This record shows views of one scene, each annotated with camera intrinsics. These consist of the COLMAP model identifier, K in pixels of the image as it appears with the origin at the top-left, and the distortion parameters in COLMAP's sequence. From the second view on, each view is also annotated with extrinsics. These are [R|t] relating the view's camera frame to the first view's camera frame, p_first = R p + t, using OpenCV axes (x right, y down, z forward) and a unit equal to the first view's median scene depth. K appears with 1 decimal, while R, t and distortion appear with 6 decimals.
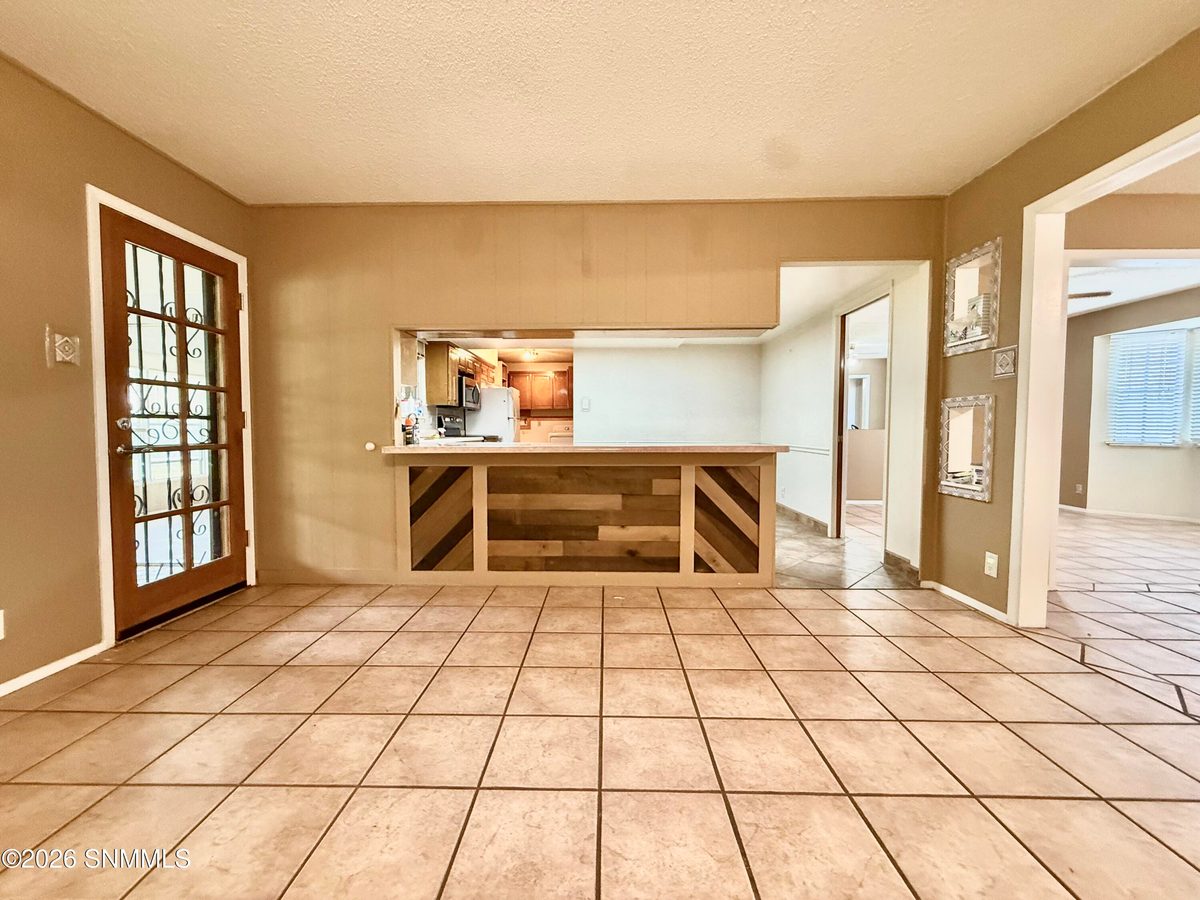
lens RADIAL K [[478.3, 0, 597.3], [0, 478.3, 447.8], [0, 0, 1]] dist [0.000442, 0.000312]
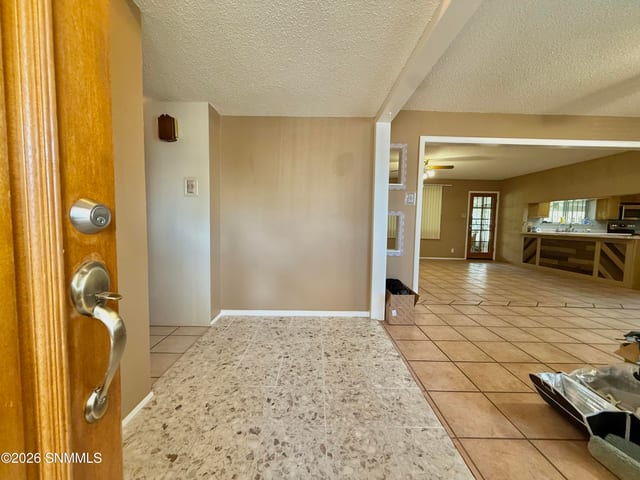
lens RADIAL K [[255.1, 0, 317.1], [0, 255.1, 239.1], [0, 0, 1]] dist [0.000442, 0.000312]
pose [[0.025666, 0.064506, -0.997587, 1.776441], [-0.061600, 0.996122, 0.062827, 0.028645], [0.997771, 0.059839, 0.029540, -0.856304]]
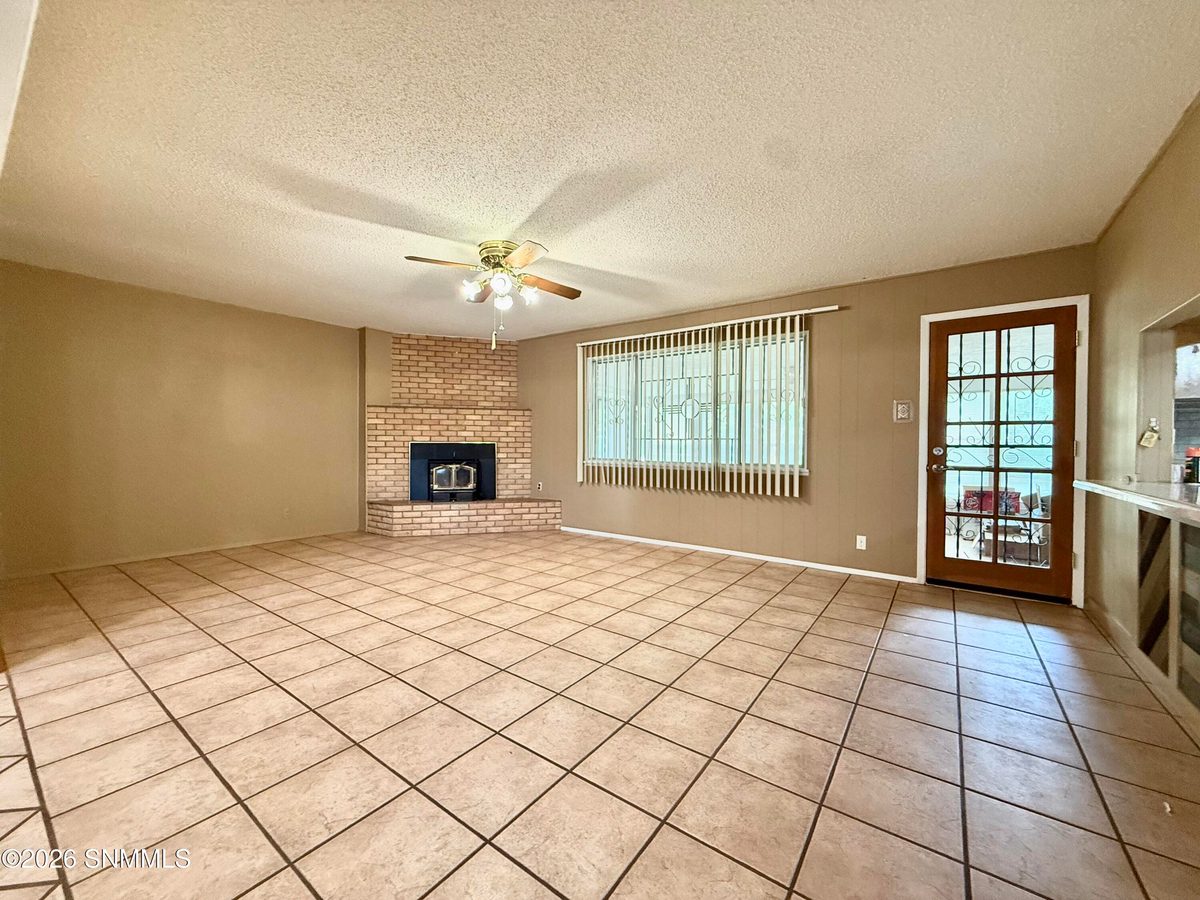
lens RADIAL K [[478.3, 0, 595.6], [0, 478.3, 447.6], [0, 0, 1]] dist [0.000442, 0.000312]
pose [[-0.575184, 0.000419, -0.818024, 0.741910], [-0.041692, 0.998685, 0.029827, -0.046649], [0.816961, 0.051261, -0.574410, 0.730421]]
